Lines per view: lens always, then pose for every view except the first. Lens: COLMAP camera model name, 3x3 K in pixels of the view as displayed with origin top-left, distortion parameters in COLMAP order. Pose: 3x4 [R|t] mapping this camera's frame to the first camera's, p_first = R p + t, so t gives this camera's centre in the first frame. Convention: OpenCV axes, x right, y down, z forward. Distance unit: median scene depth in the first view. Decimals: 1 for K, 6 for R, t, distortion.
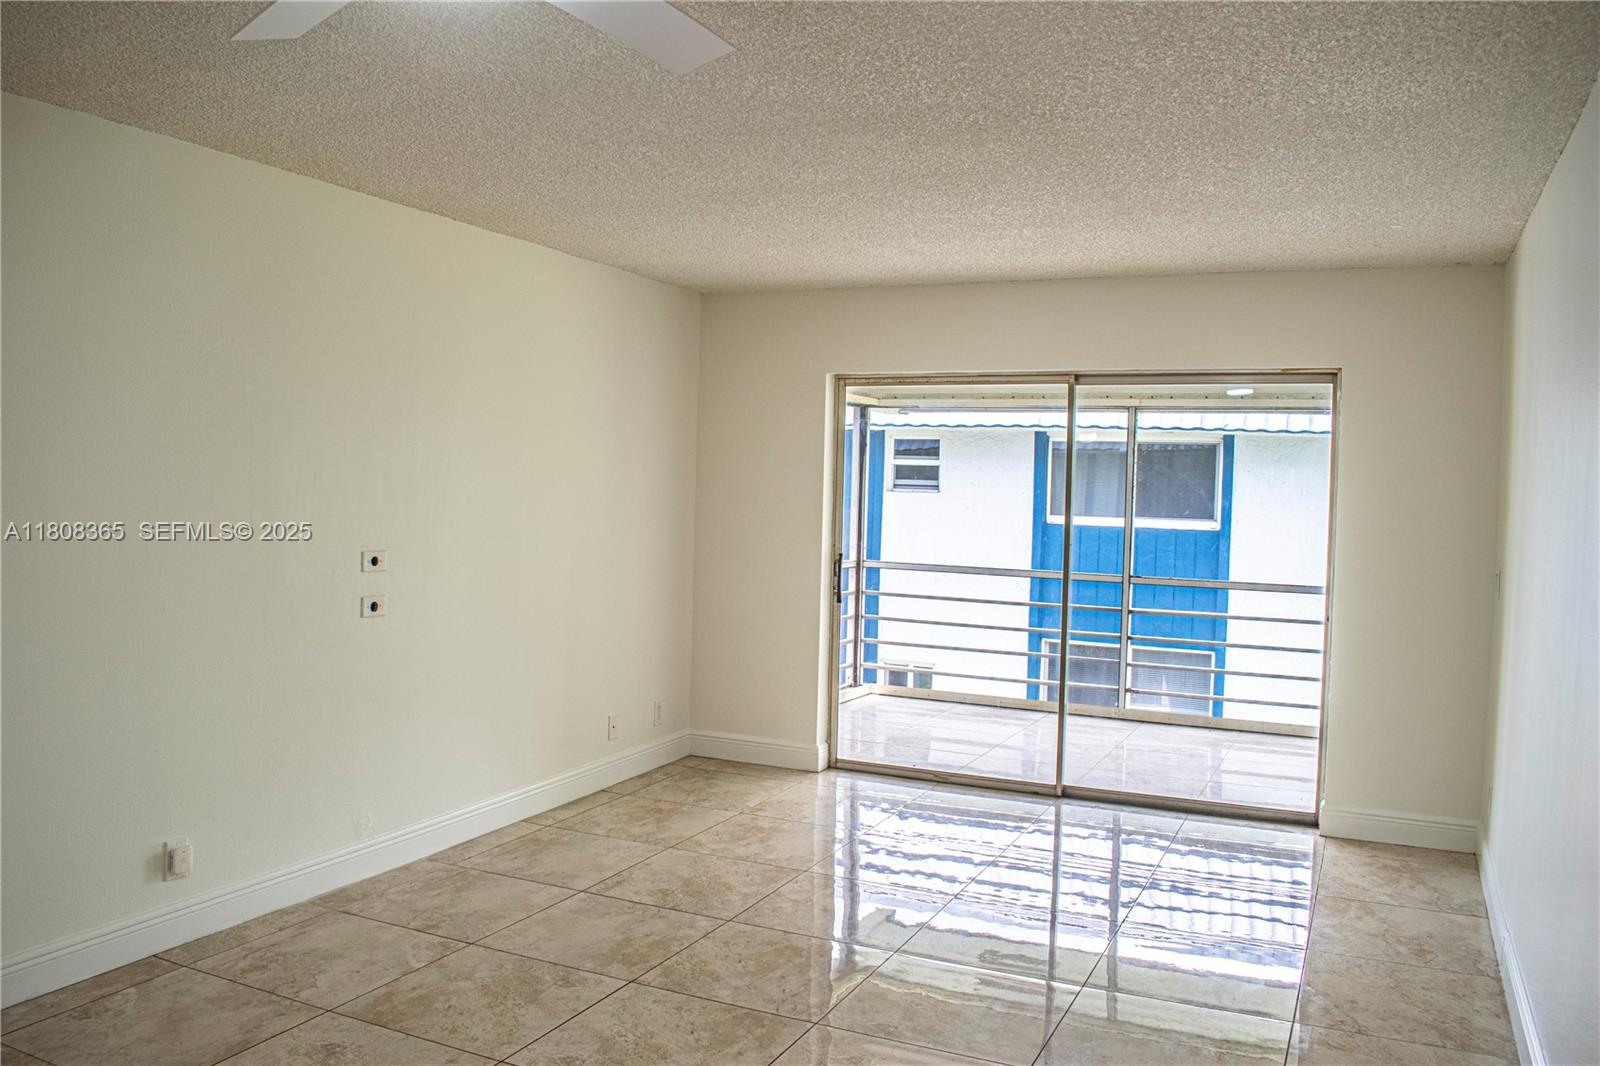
lens RADIAL K [[1242.3, 0, 801.7], [0, 1242.3, 536.5], [0, 0, 1]] dist [-0.101725, 0.007735]
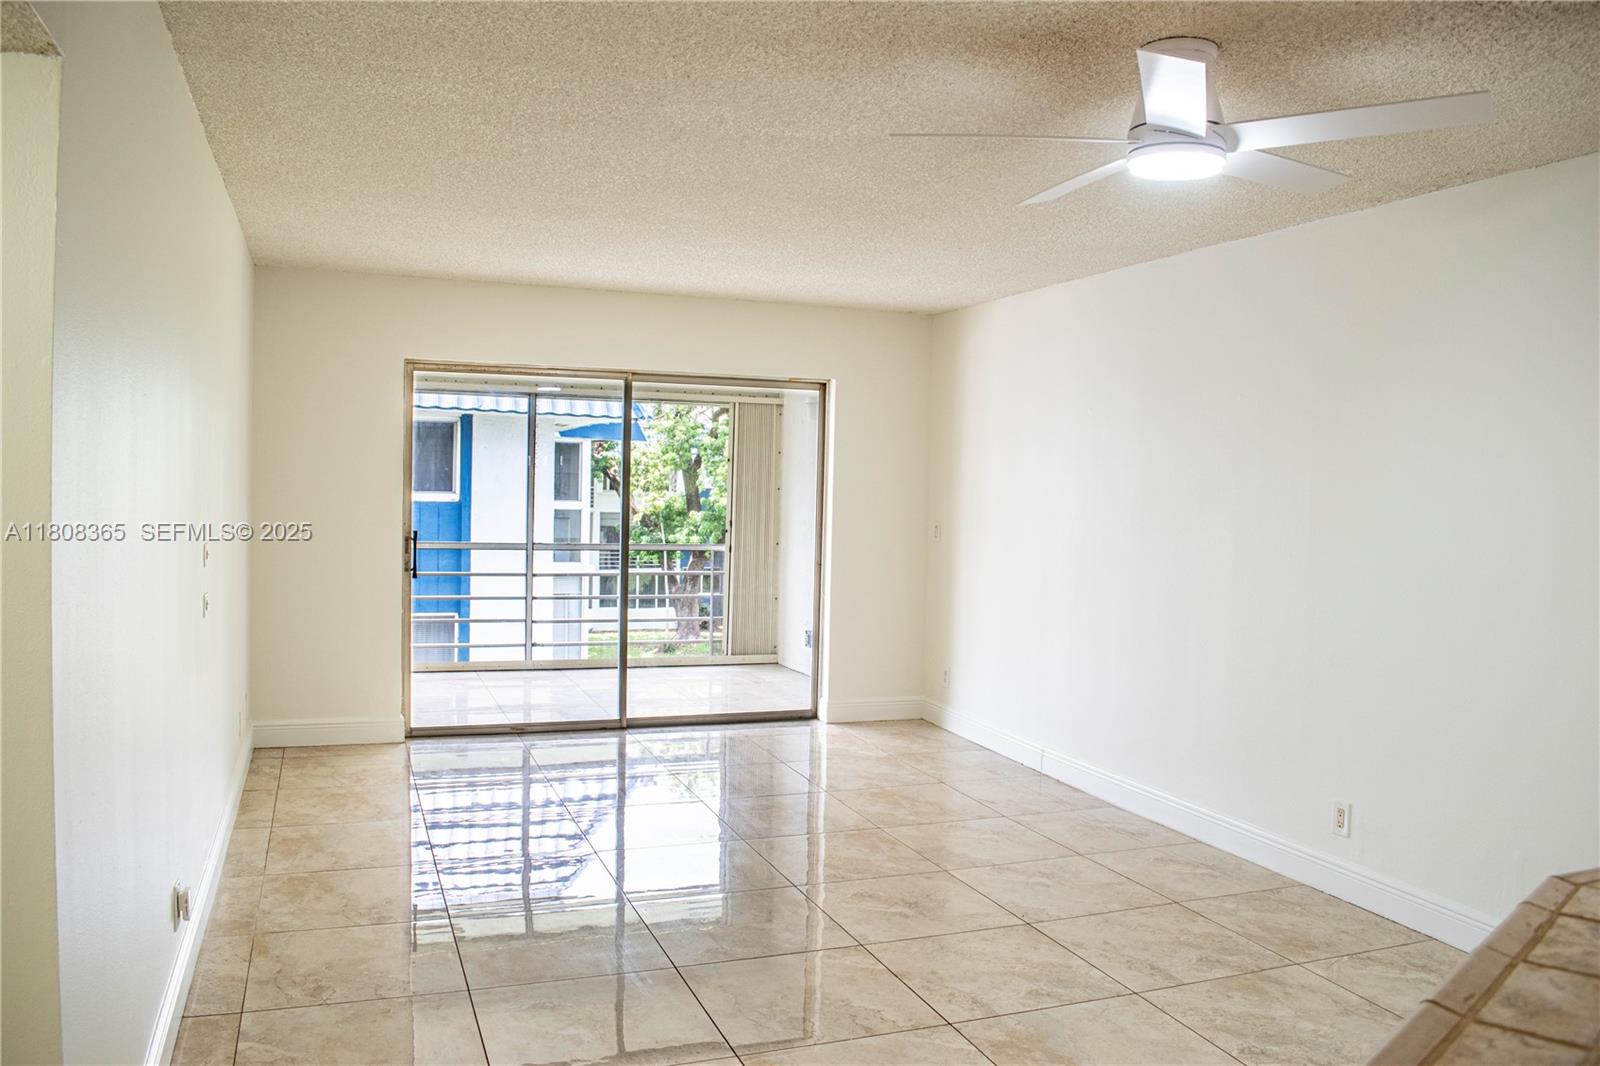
lens RADIAL K [[1242.3, 0, 808.7], [0, 1242.3, 534.1], [0, 0, 1]] dist [-0.101725, 0.007735]
pose [[0.692436, -0.040145, 0.720362, -0.479281], [0.024338, 0.999182, 0.032289, -0.008708], [-0.721069, -0.004826, 0.692847, 0.045003]]
